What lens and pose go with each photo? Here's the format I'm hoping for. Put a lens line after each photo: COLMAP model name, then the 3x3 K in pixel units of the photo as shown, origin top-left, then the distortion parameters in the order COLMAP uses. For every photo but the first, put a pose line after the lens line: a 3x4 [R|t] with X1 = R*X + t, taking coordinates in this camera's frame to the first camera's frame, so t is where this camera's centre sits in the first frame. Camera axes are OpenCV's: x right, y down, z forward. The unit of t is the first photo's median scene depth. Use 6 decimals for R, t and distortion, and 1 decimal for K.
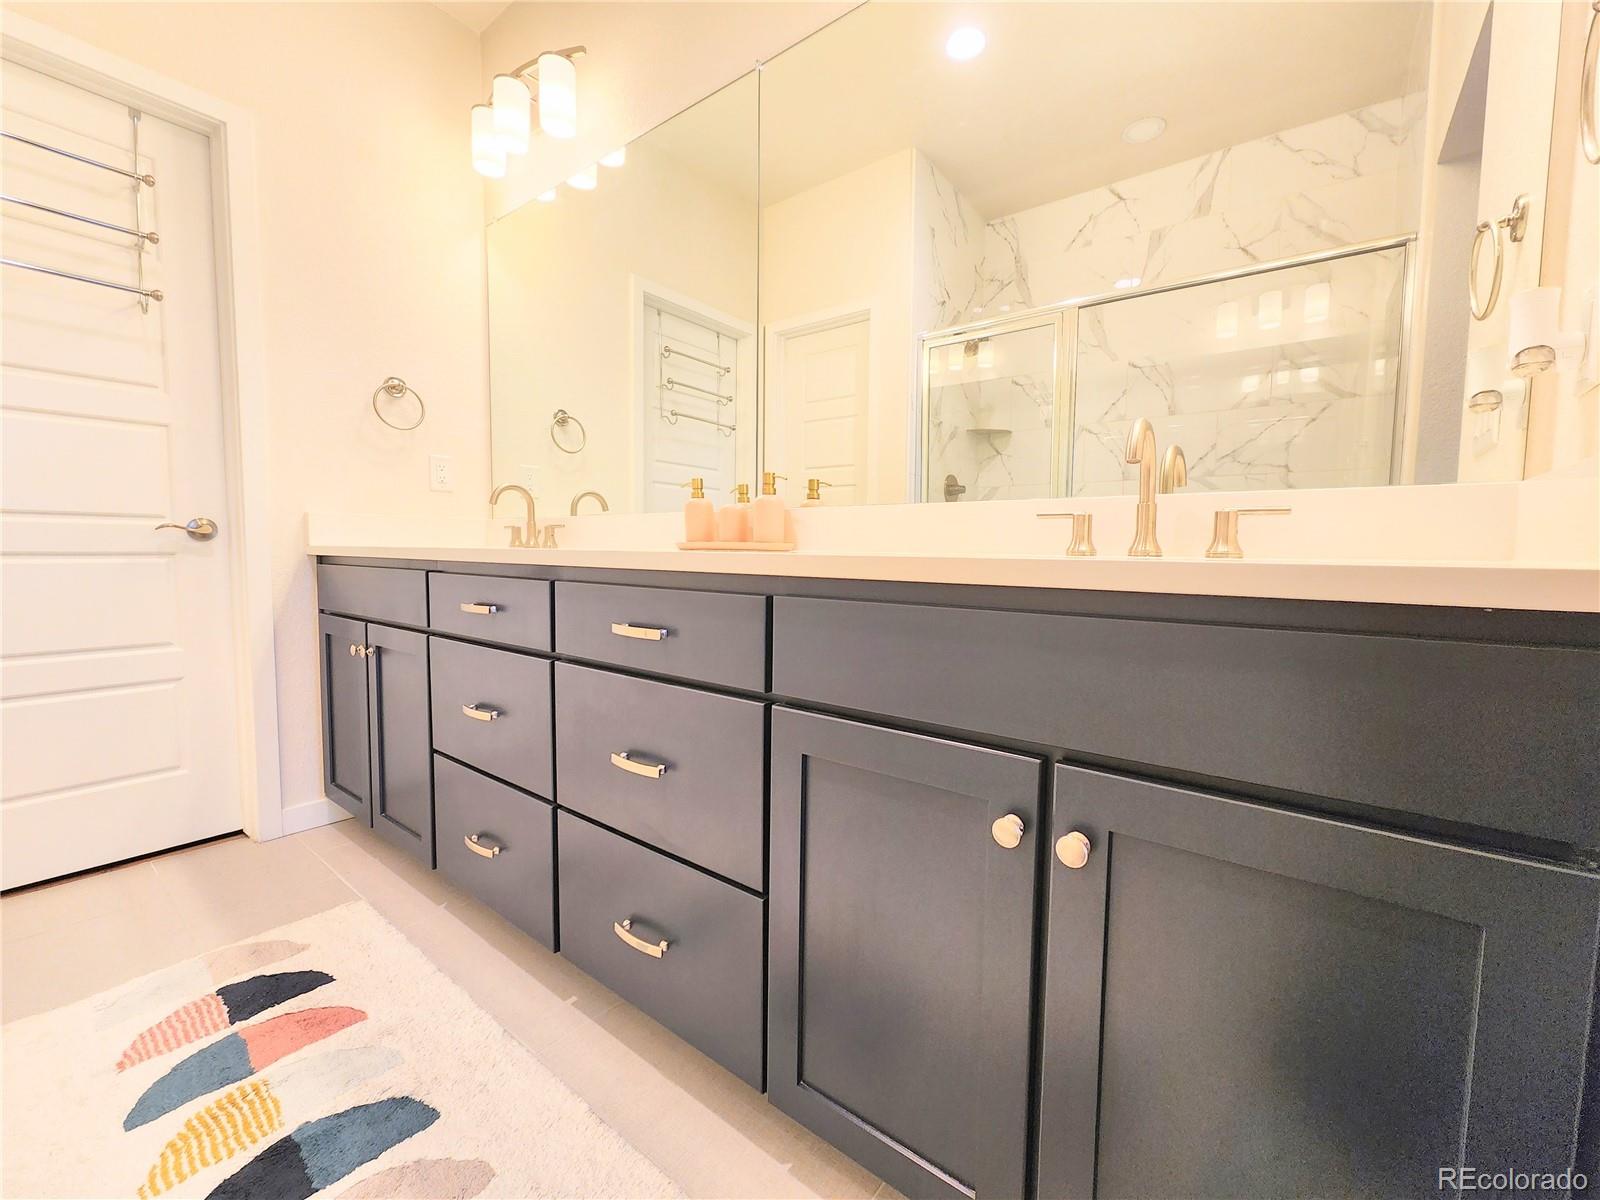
lens RADIAL K [[653.6, 0, 809.4], [0, 653.6, 593.4], [0, 0, 1]] dist [0.000101, 0.000345]
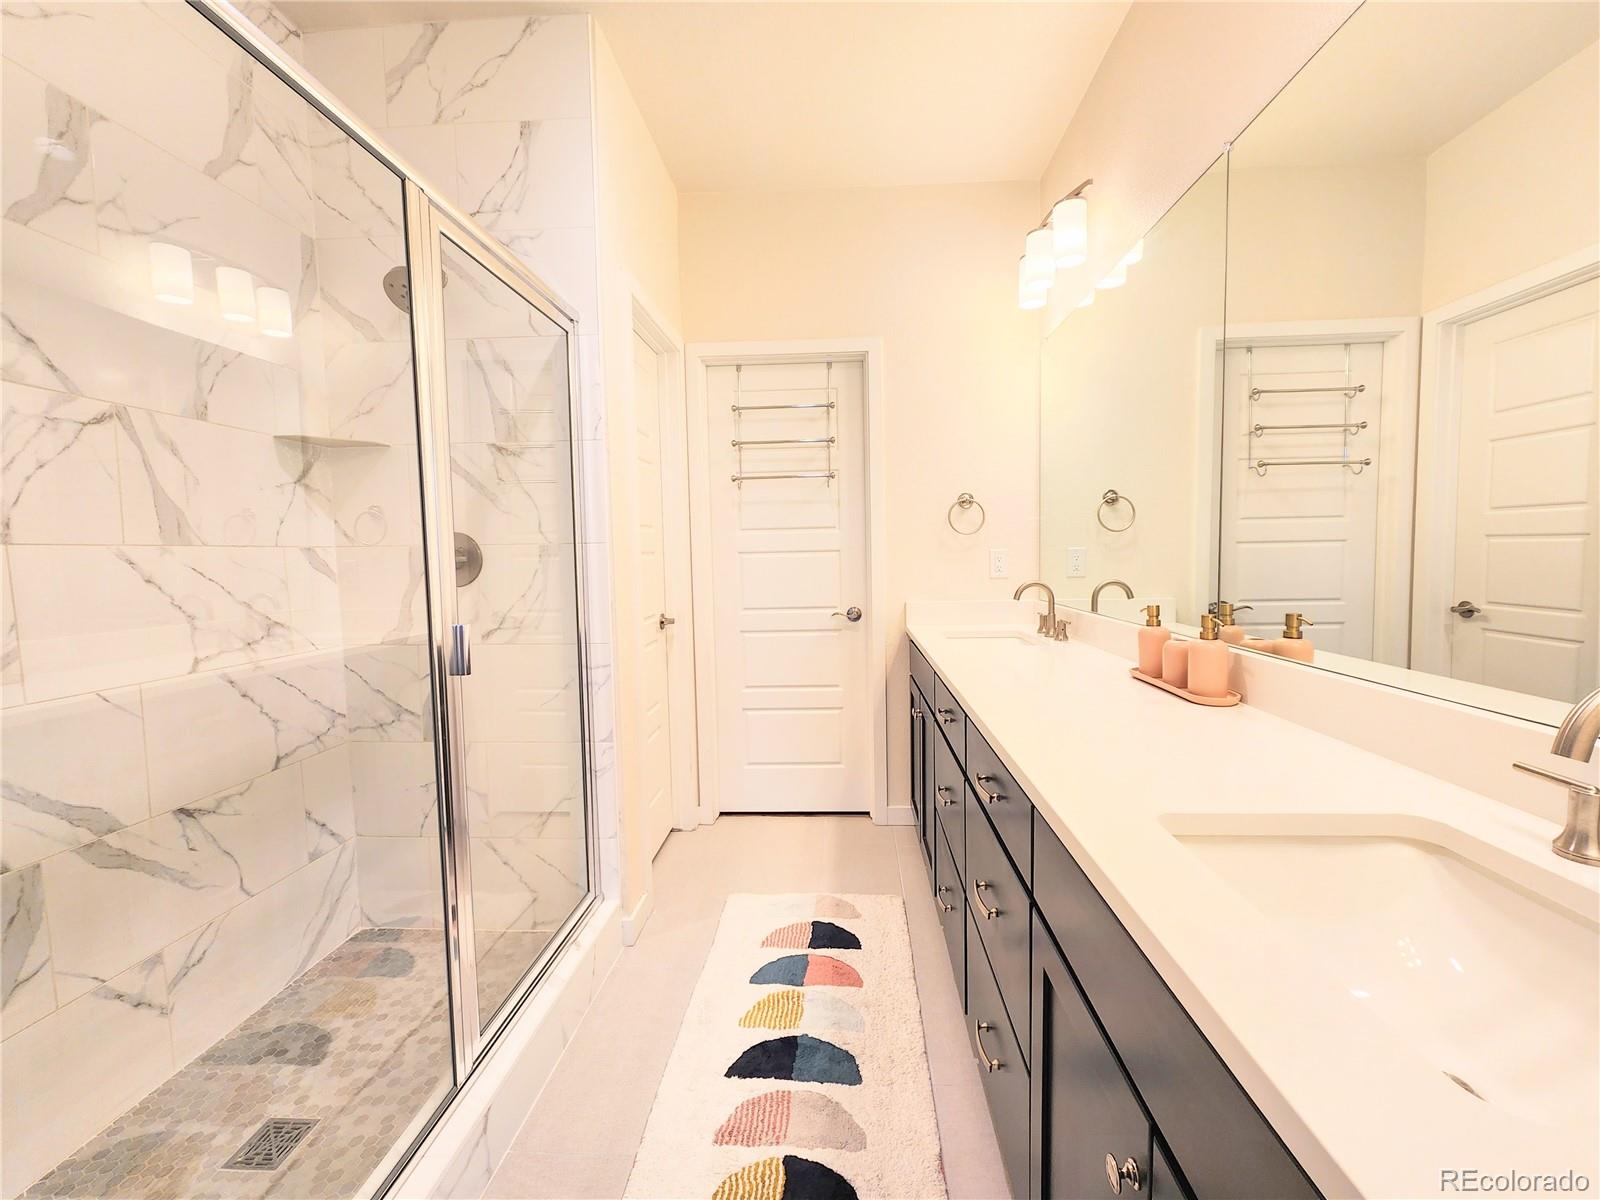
lens RADIAL K [[653.6, 0, 809.4], [0, 653.6, 593.4], [0, 0, 1]] dist [0.000101, 0.000345]
pose [[0.562414, 0.029494, -0.826330, 0.282791], [-0.028633, 0.999459, 0.016186, -0.162952], [0.826360, 0.014557, 0.562954, 0.036148]]
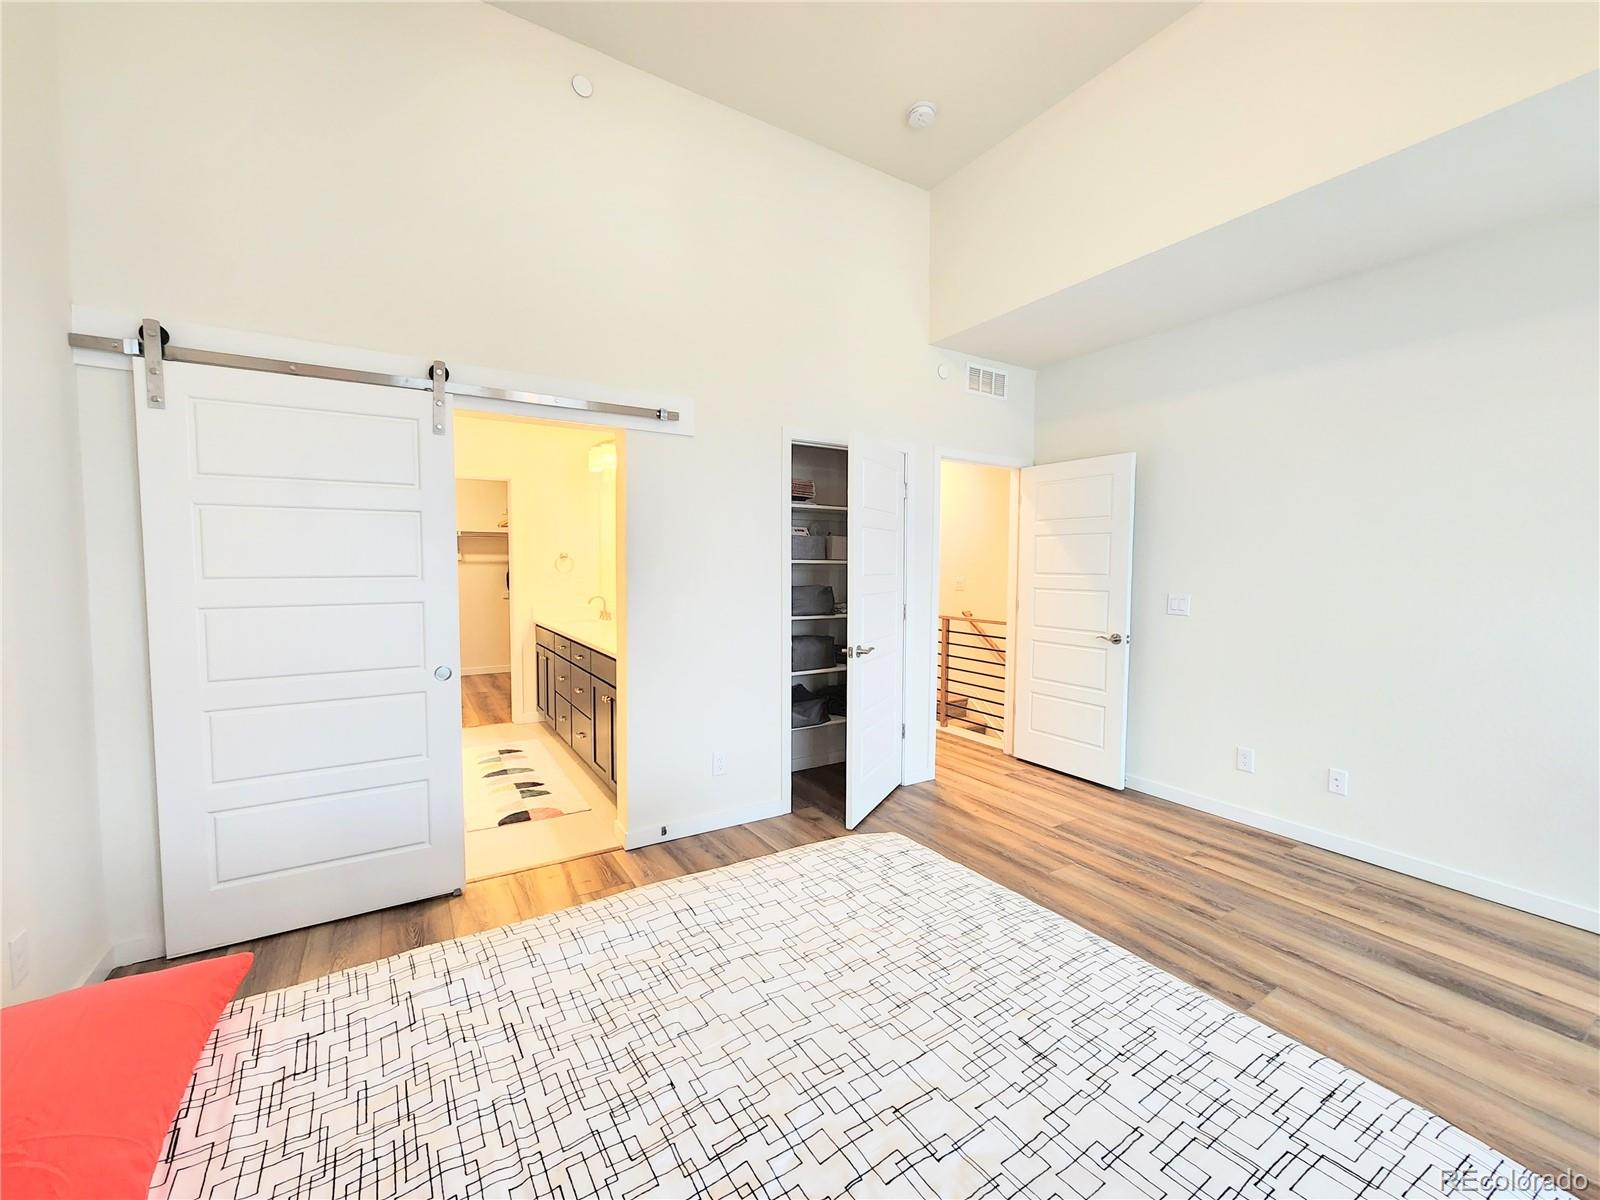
lens RADIAL K [[644.7, 0, 808.4], [0, 644.7, 601.9], [0, 0, 1]] dist [0.001687, 0.000105]
pose [[0.935898, 0.009304, -0.352147, 1.311852], [-0.011348, 0.999929, -0.003743, -0.150980], [0.352087, 0.007499, 0.935937, -1.171836]]
